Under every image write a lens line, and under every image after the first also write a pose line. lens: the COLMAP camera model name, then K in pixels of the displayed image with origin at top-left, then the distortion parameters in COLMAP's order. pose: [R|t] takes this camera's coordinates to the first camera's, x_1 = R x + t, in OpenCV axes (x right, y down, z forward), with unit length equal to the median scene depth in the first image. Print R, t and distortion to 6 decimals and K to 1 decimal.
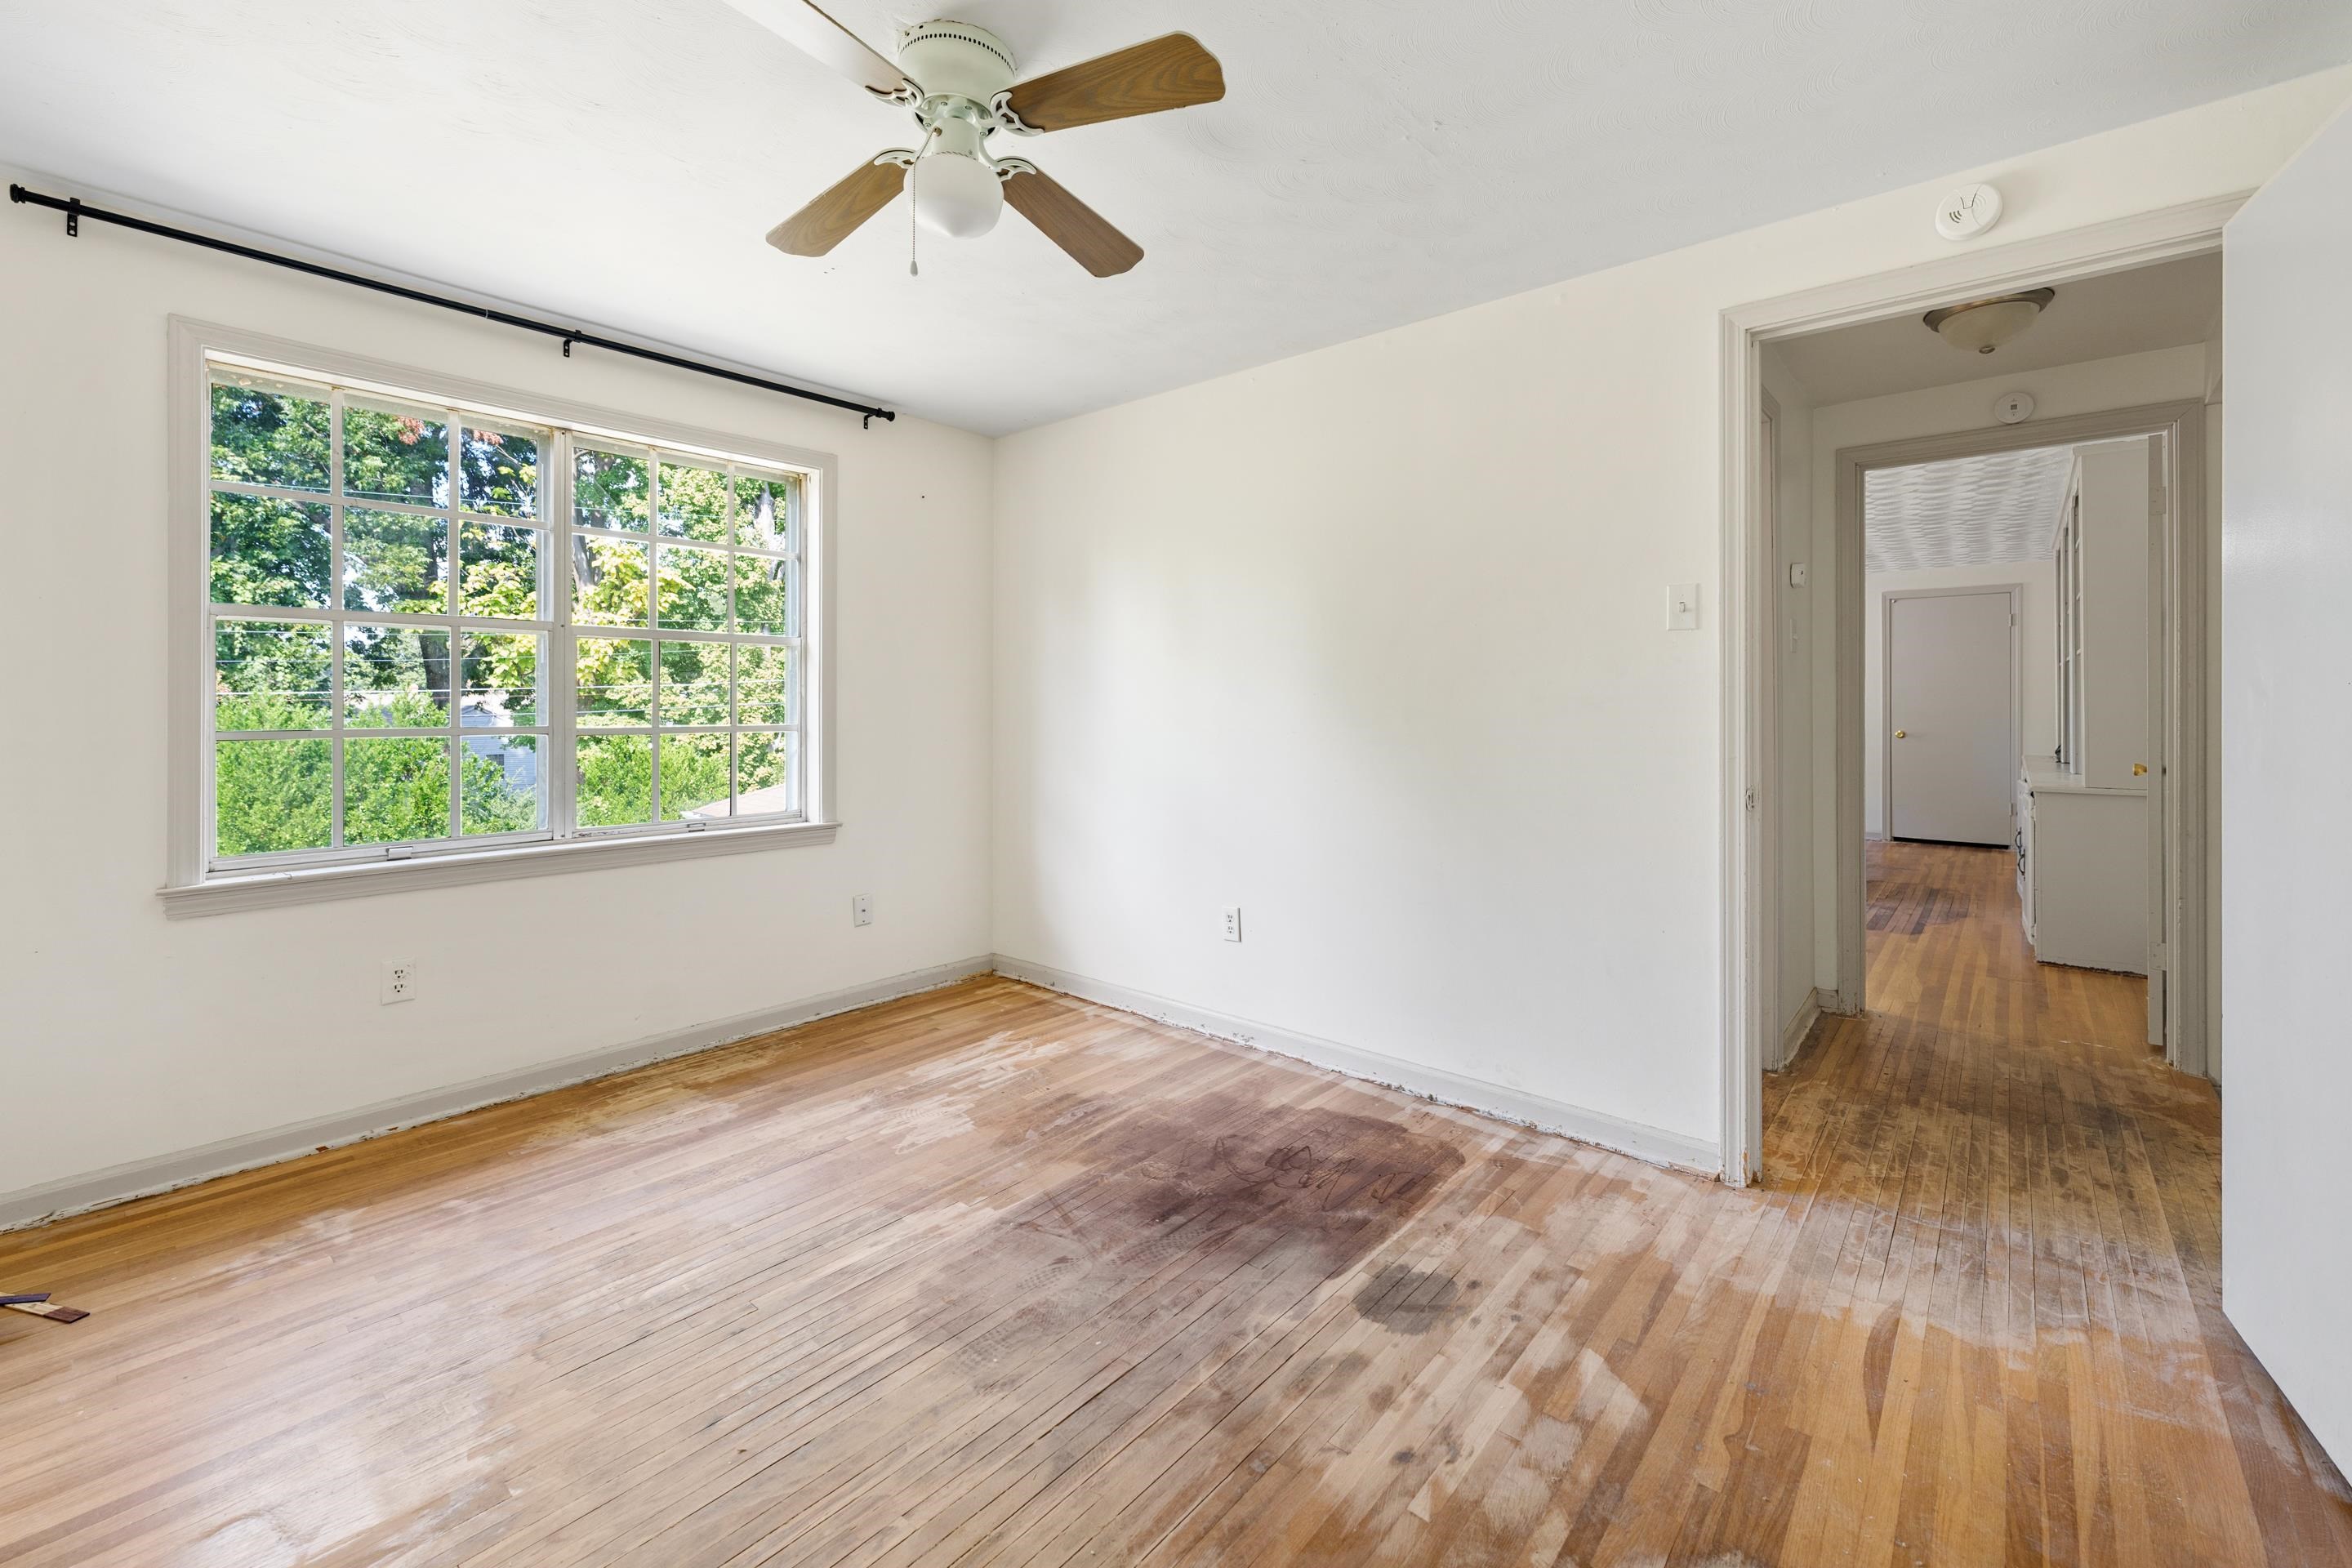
lens RADIAL K [[971.2, 0, 1177.9], [0, 971.2, 699.9], [0, 0, 1]] dist [-0.001324, -0.000259]
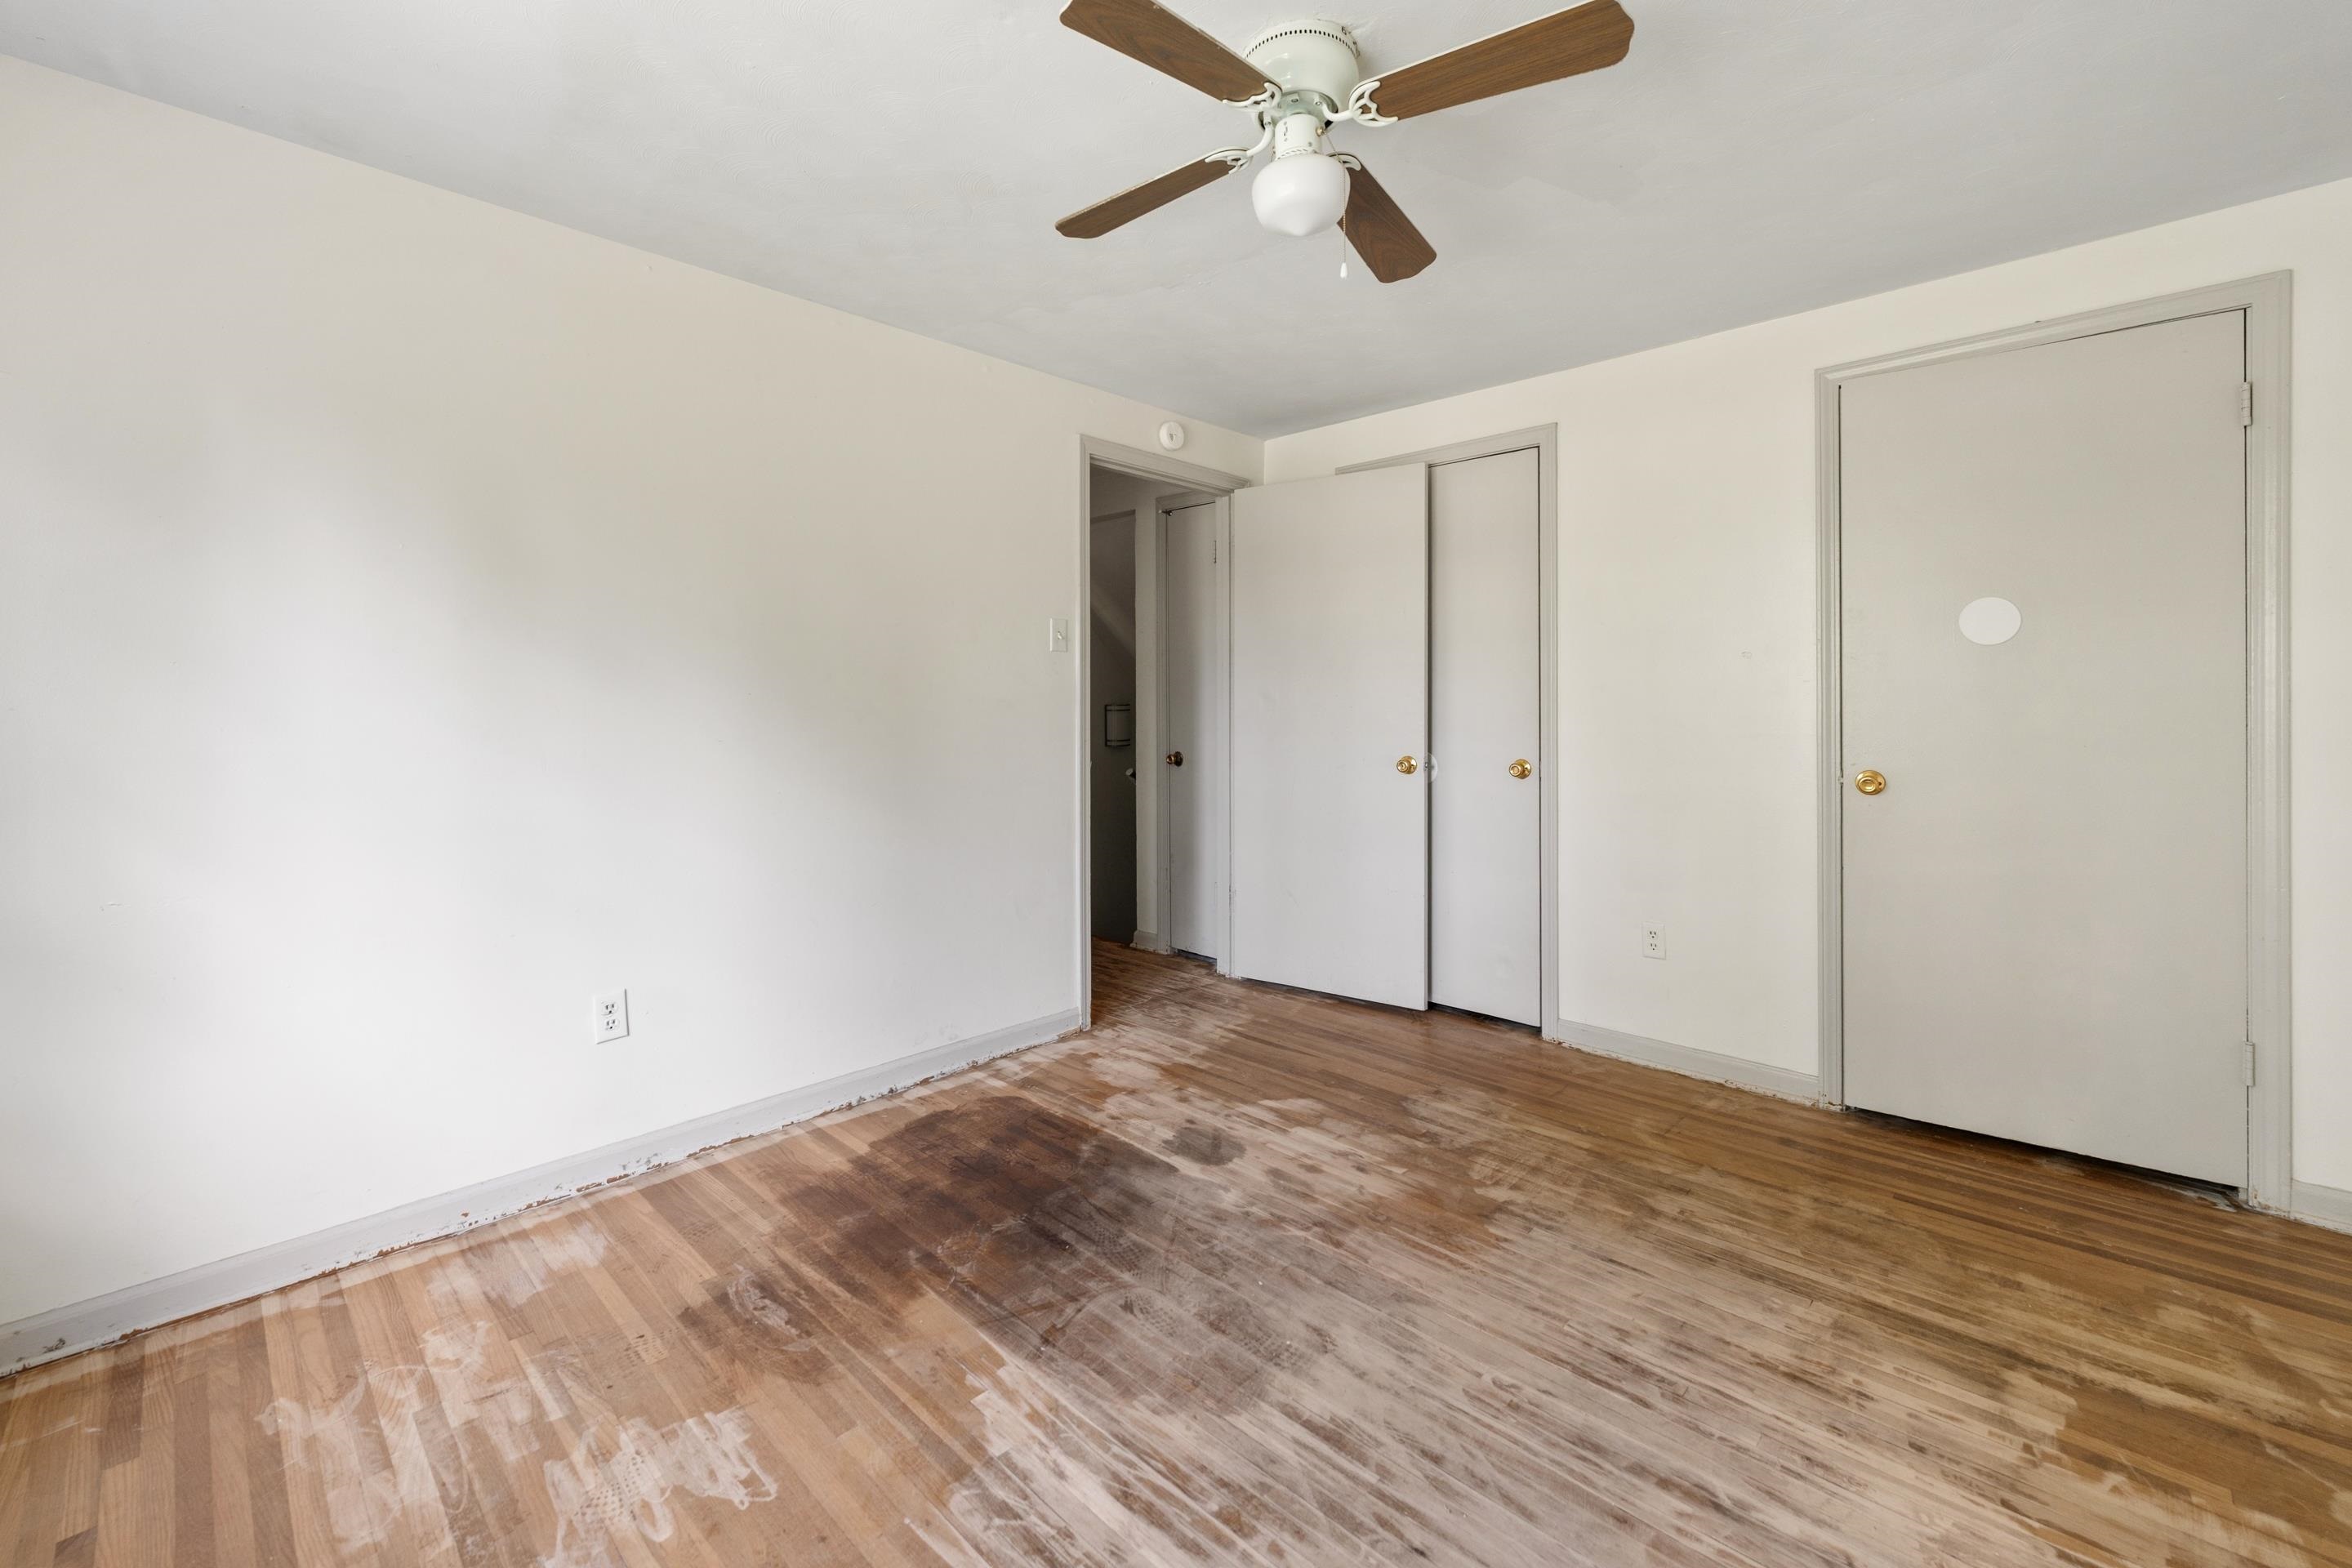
lens RADIAL K [[971.2, 0, 1177.9], [0, 971.2, 699.9], [0, 0, 1]] dist [-0.001324, -0.000259]
pose [[0.058830, 0.001406, 0.998267, -0.876590], [0.001526, 0.999998, -0.001499, 0.001454], [-0.998267, 0.001612, 0.058828, 0.757577]]
